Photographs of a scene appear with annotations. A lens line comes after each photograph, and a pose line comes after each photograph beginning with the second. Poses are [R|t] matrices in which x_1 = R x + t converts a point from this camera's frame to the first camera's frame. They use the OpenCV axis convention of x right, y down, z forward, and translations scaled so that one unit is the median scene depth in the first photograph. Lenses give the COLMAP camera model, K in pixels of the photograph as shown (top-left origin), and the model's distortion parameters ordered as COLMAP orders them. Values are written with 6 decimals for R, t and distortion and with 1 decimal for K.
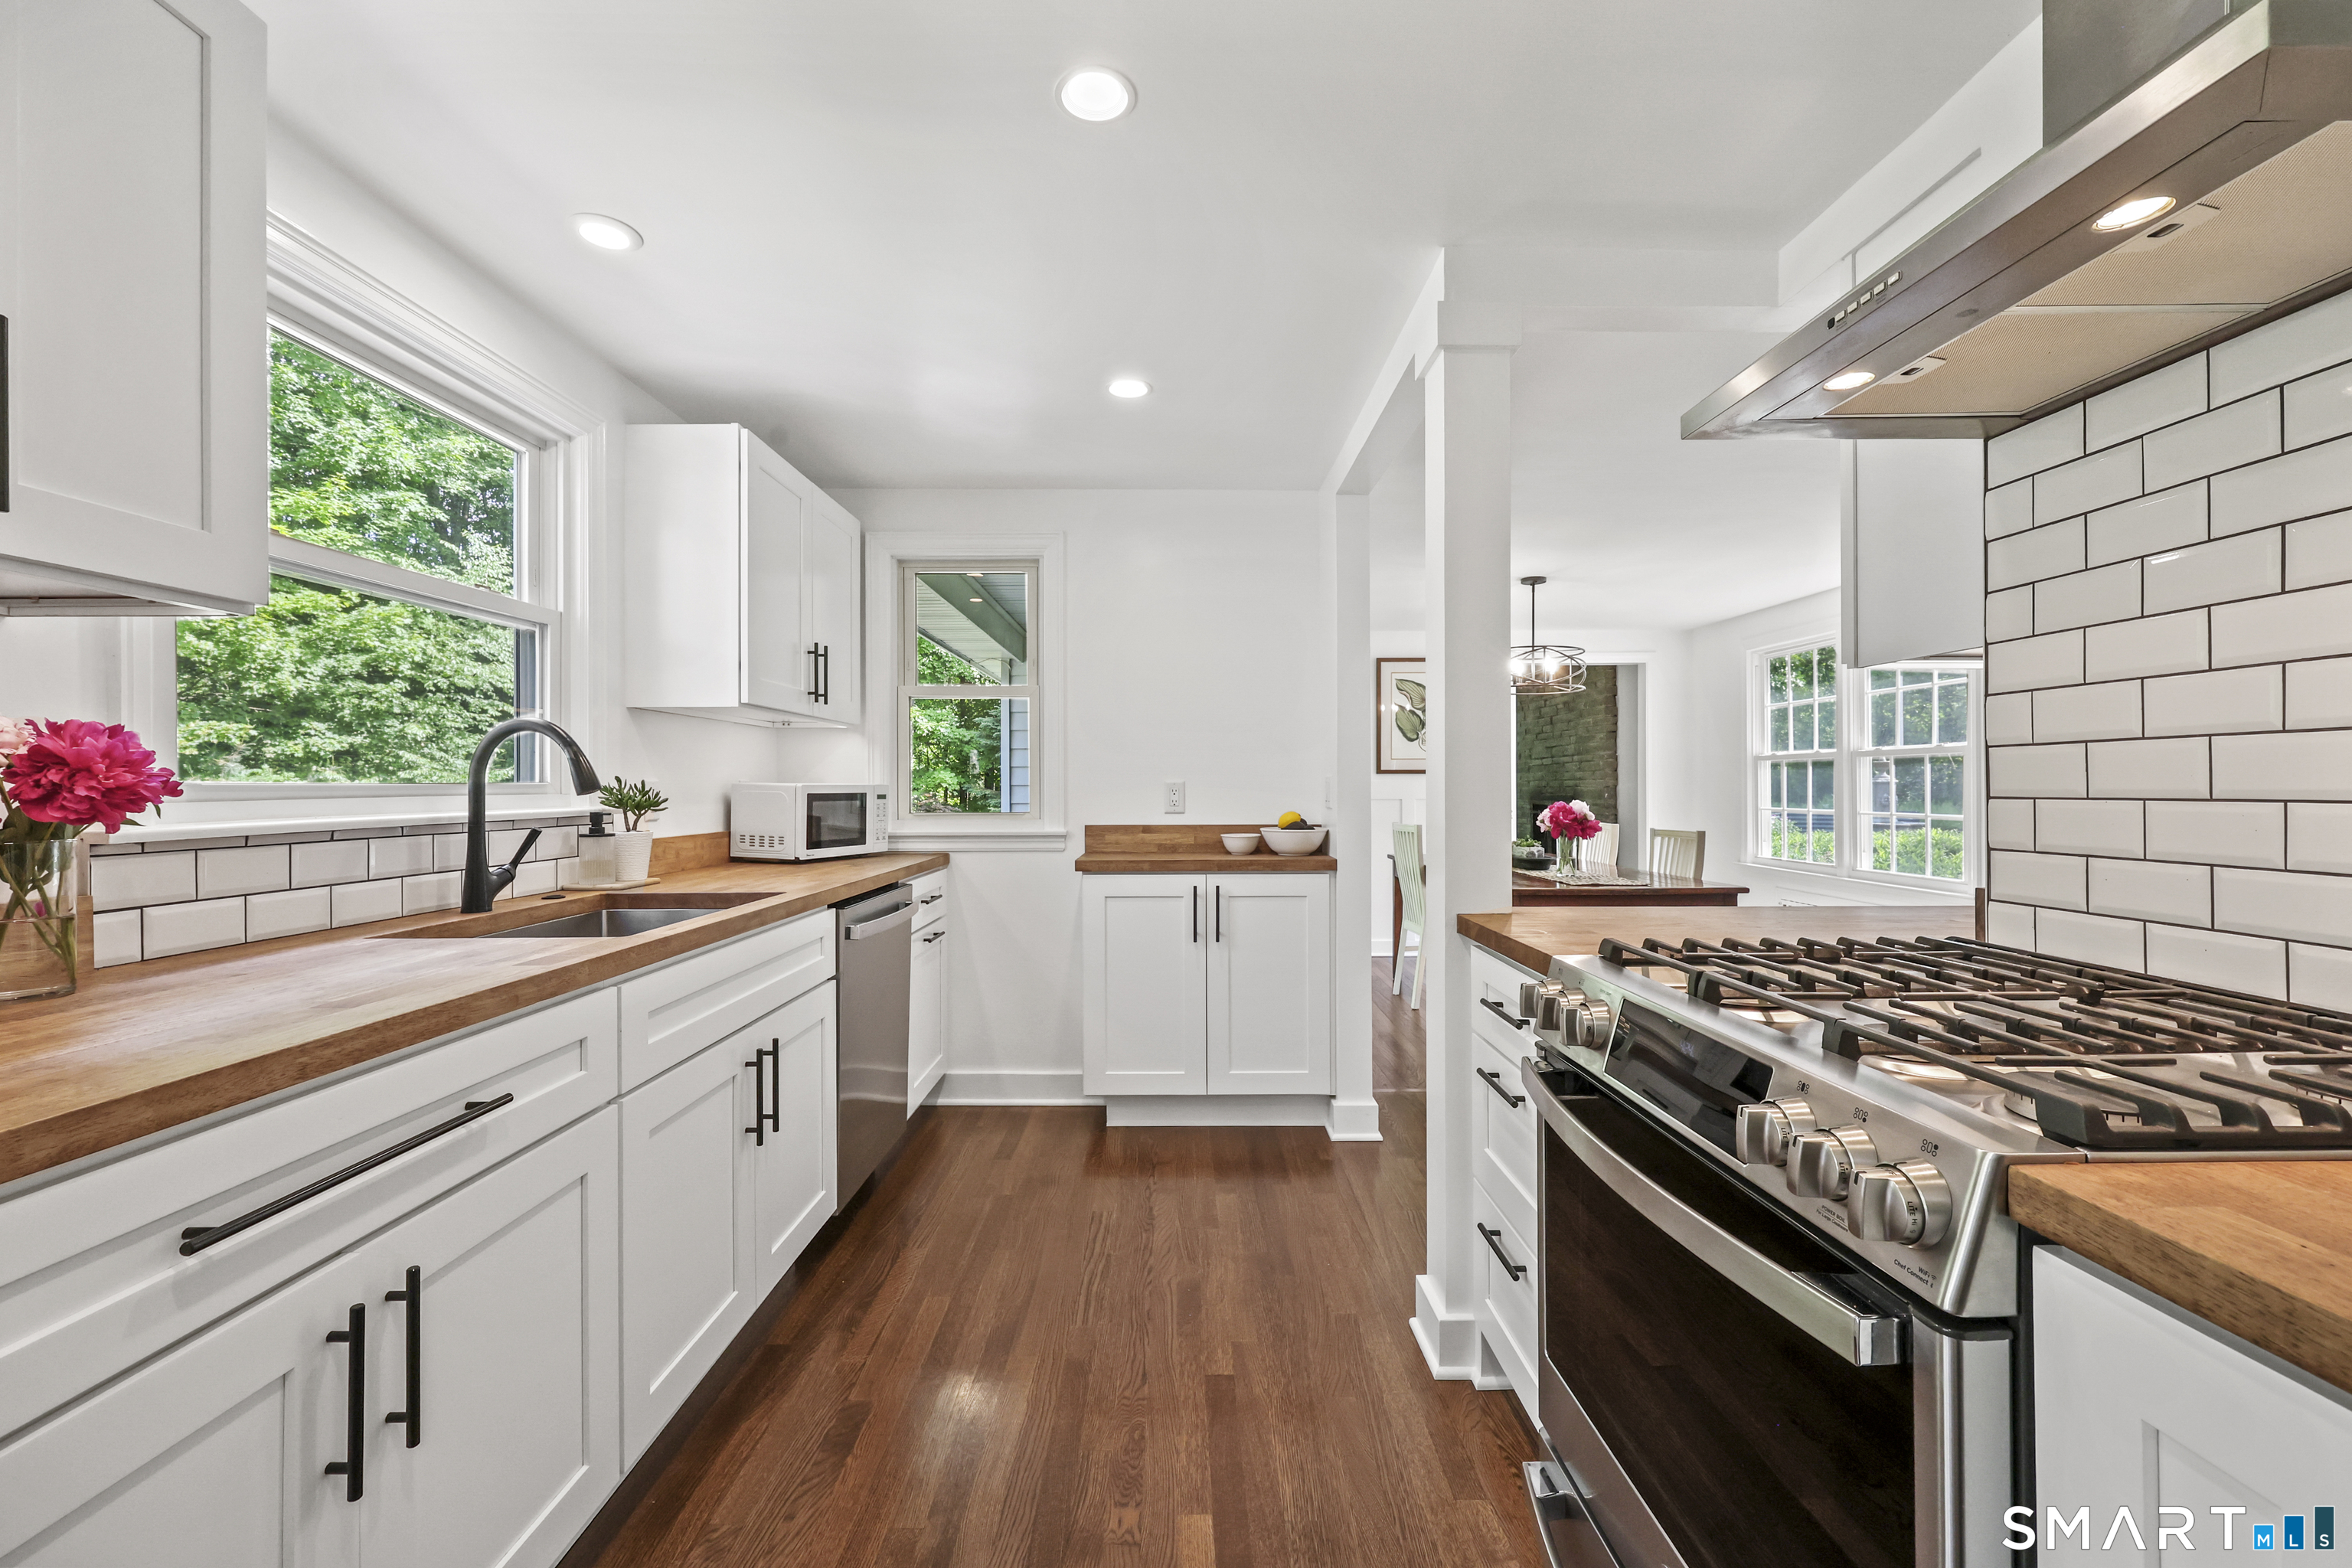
lens RADIAL K [[951.8, 0, 1181.6], [0, 951.8, 778.0], [0, 0, 1]] dist [0.000527, 0.000166]
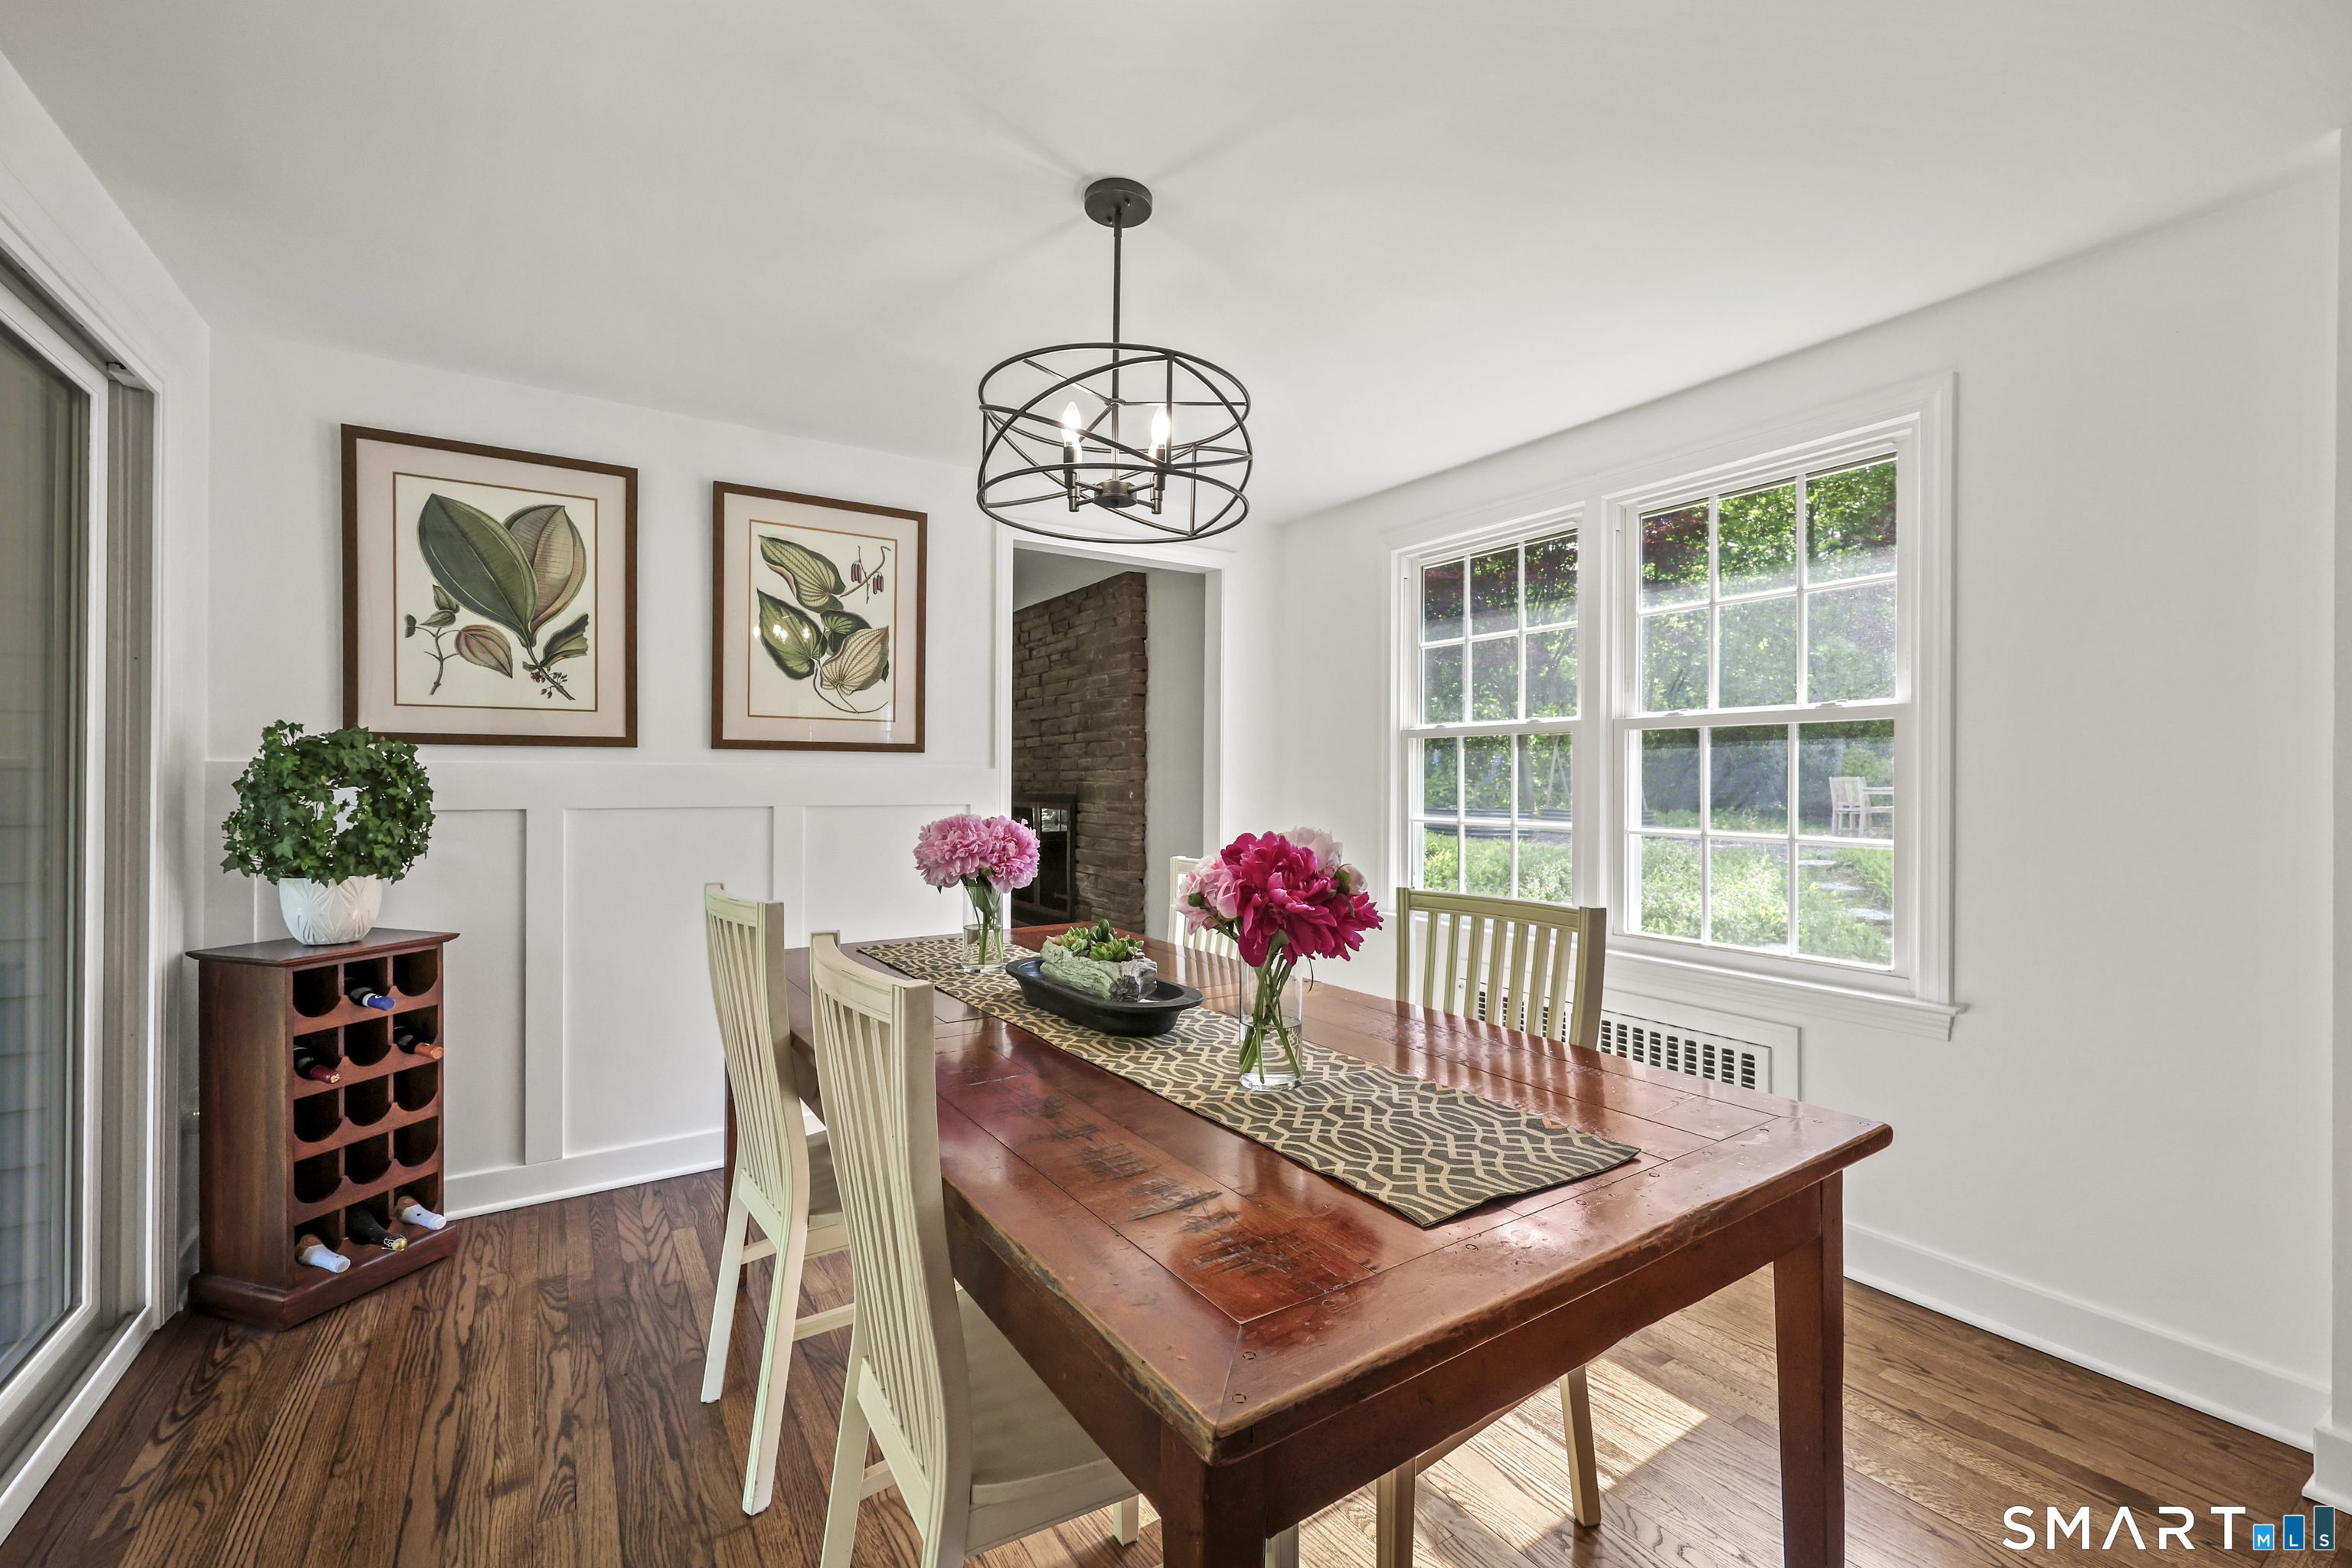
lens RADIAL K [[995.0, 0, 1203.6], [0, 995.0, 777.0], [0, 0, 1]] dist [-0.000354, 0.000026]
pose [[0.832438, 0.008348, 0.554056, 0.290650], [-0.011092, 0.999937, 0.001599, 0.011308], [-0.554008, -0.007477, 0.832478, 1.028013]]
